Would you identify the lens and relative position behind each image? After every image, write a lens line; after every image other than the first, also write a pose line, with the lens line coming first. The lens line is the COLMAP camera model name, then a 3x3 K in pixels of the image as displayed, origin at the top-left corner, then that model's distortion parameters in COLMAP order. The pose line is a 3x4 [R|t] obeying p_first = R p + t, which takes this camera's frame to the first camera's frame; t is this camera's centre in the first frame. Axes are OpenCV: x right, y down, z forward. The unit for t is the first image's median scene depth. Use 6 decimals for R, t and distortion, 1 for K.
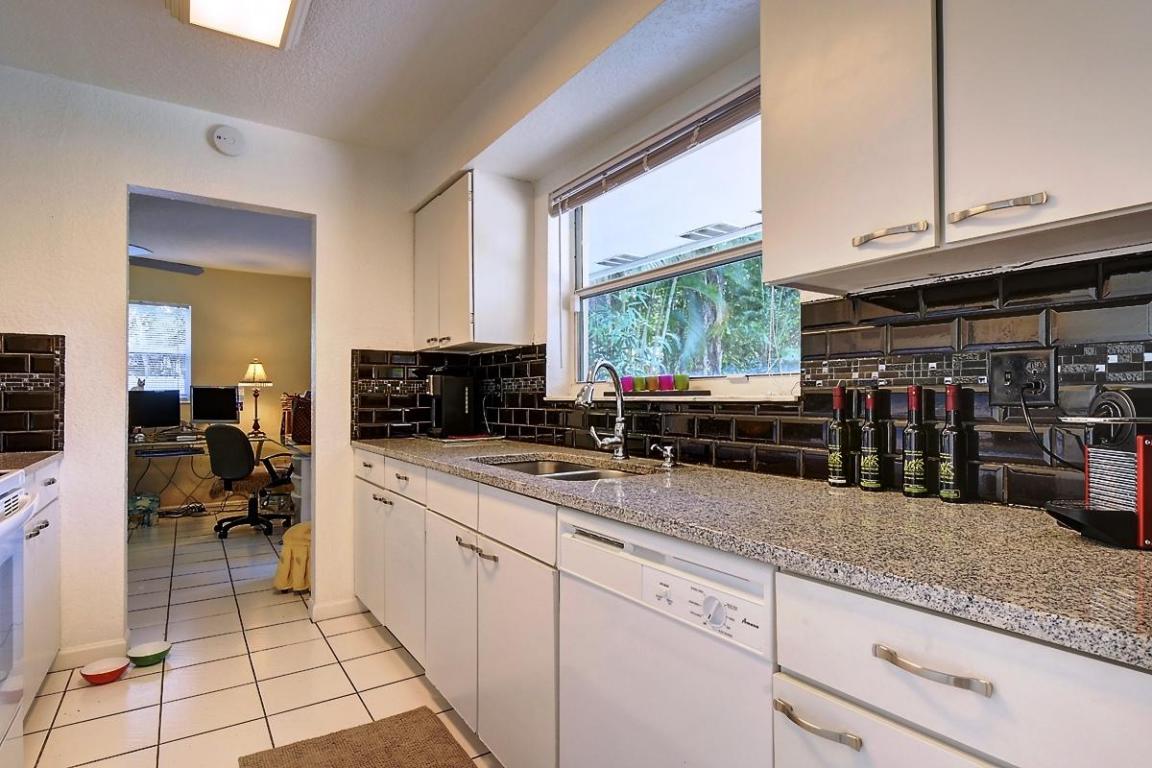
lens RADIAL K [[597.4, 0, 579.7], [0, 597.4, 390.2], [0, 0, 1]] dist [0.002586, 0.001214]
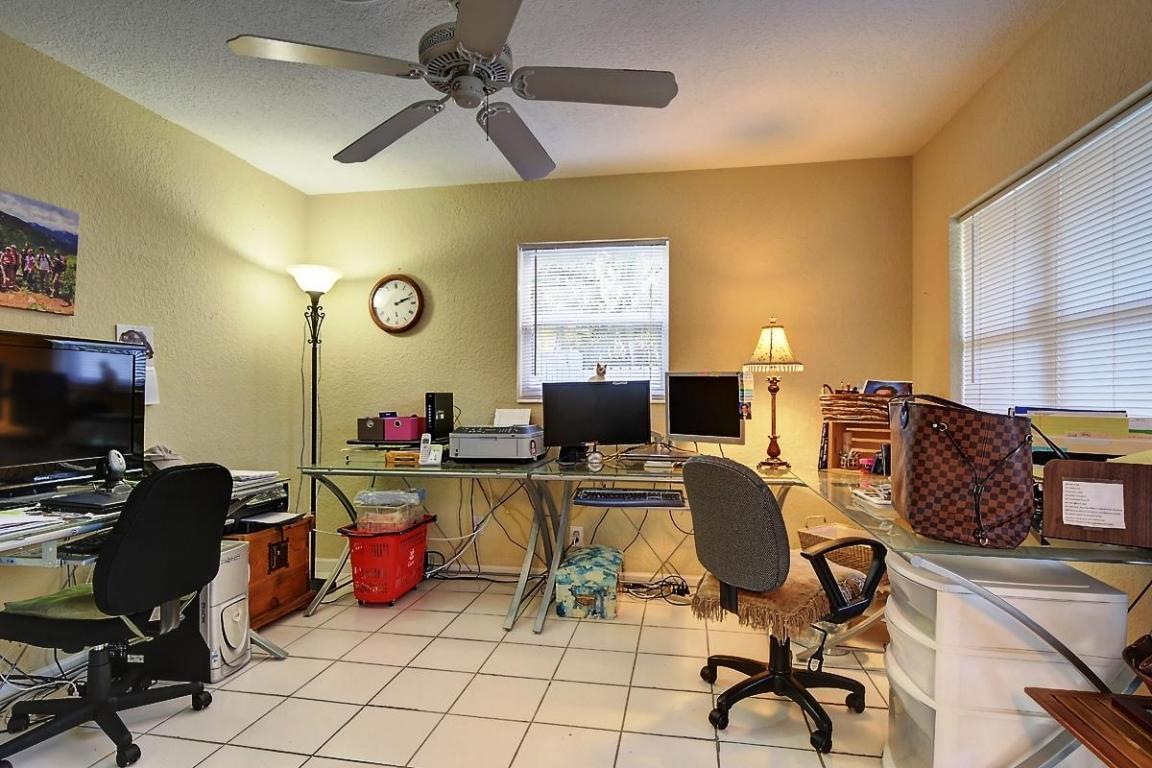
lens RADIAL K [[597.4, 0, 577.9], [0, 597.4, 385.8], [0, 0, 1]] dist [0.002586, 0.001214]
pose [[0.723516, -0.007356, -0.690269, -0.308400], [0.001181, 0.999955, -0.009418, 0.009757], [0.690307, 0.005999, 0.723492, 0.513005]]
